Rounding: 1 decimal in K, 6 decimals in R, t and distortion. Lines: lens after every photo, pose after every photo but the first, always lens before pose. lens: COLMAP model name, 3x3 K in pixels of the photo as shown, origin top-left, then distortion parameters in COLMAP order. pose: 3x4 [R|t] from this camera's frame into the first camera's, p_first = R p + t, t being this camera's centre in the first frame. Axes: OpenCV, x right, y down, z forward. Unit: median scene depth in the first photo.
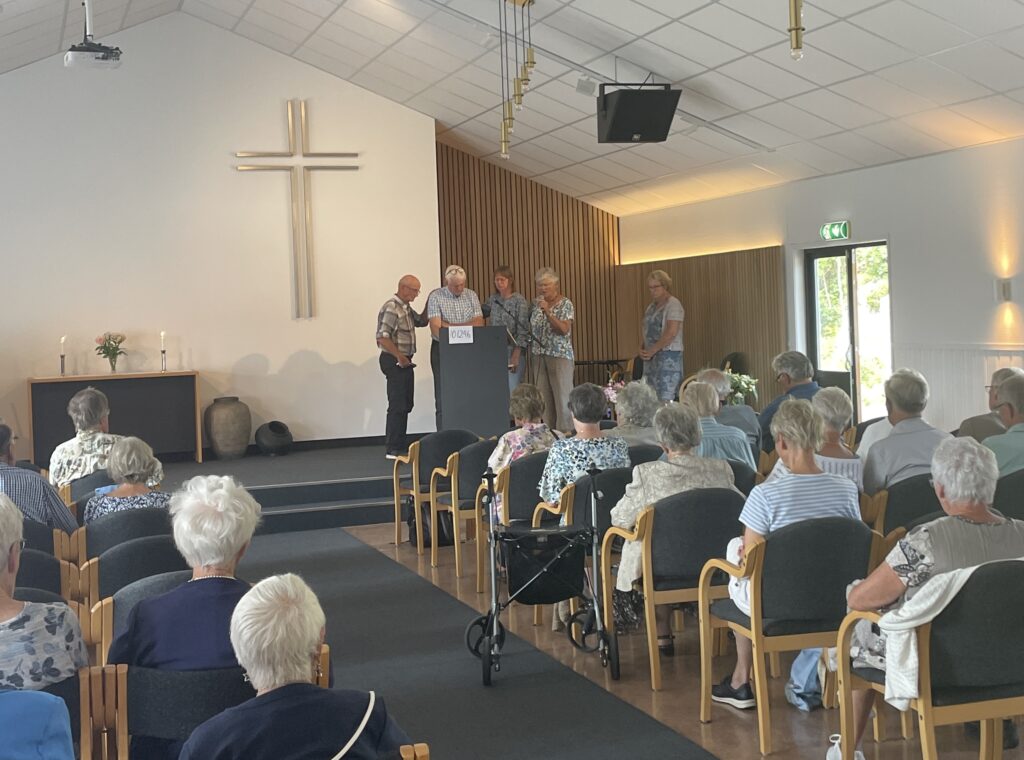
lens RADIAL K [[1483.7, 0, 511.3], [0, 1483.7, 324.9], [0, 0, 1]] dist [0.263014, -1.456280]
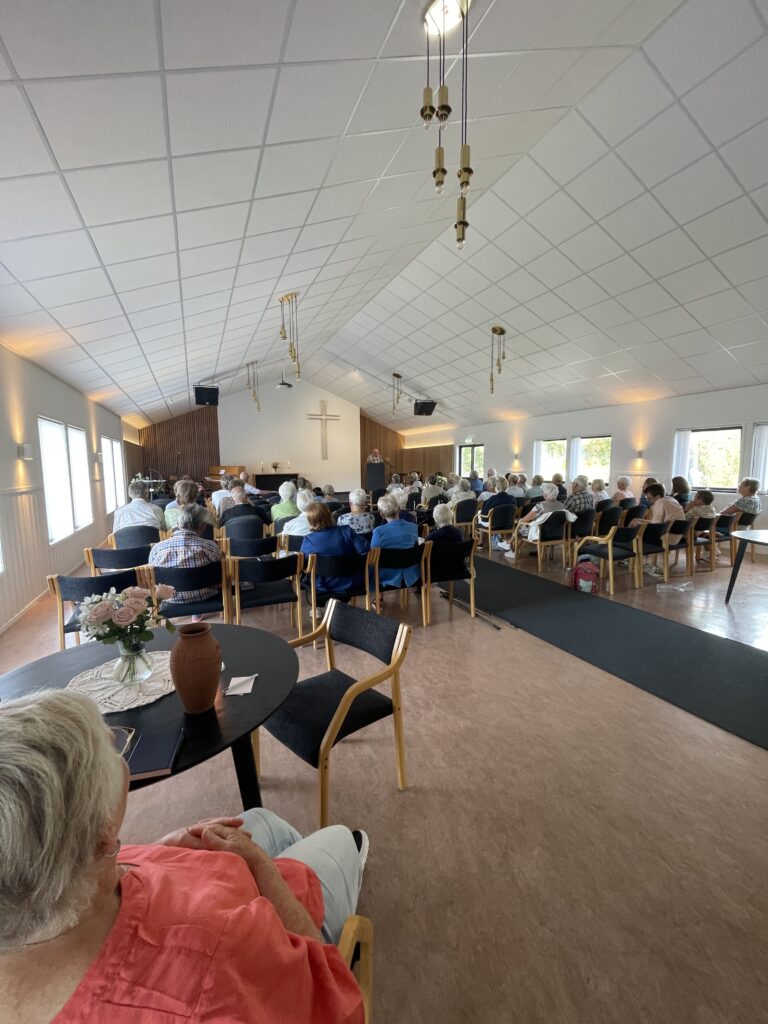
lens RADIAL K [[411.0, 0, 384.0], [0, 411.0, 512.0], [0, 0, 1]] dist [-0.008112, 0.000112]
pose [[0.994329, 0.015812, 0.105165, -0.121266], [-0.026974, 0.994045, 0.105579, 0.015930], [-0.102869, -0.107817, 0.988834, -0.066348]]
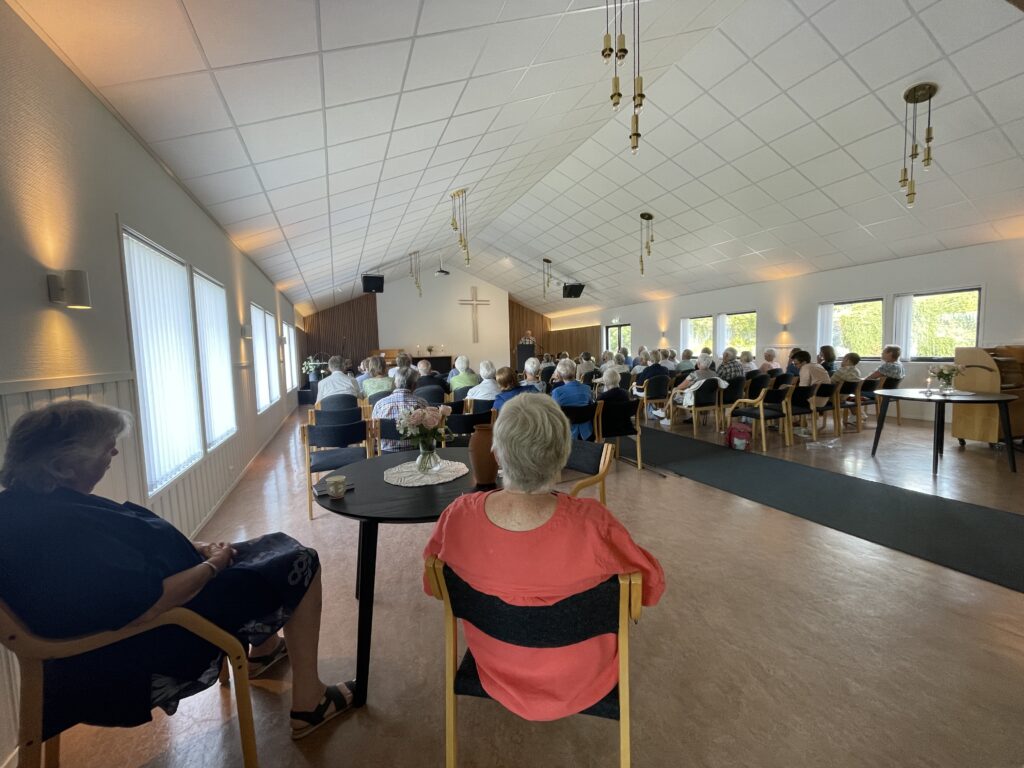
lens RADIAL K [[411.0, 0, 509.1], [0, 411.0, 382.7], [0, 0, 1]] dist [-0.008112, 0.000112]
pose [[0.997640, 0.002448, 0.068613, -0.157261], [-0.007262, 0.997520, 0.070001, 0.029987], [-0.068272, -0.070334, 0.995184, -0.111098]]
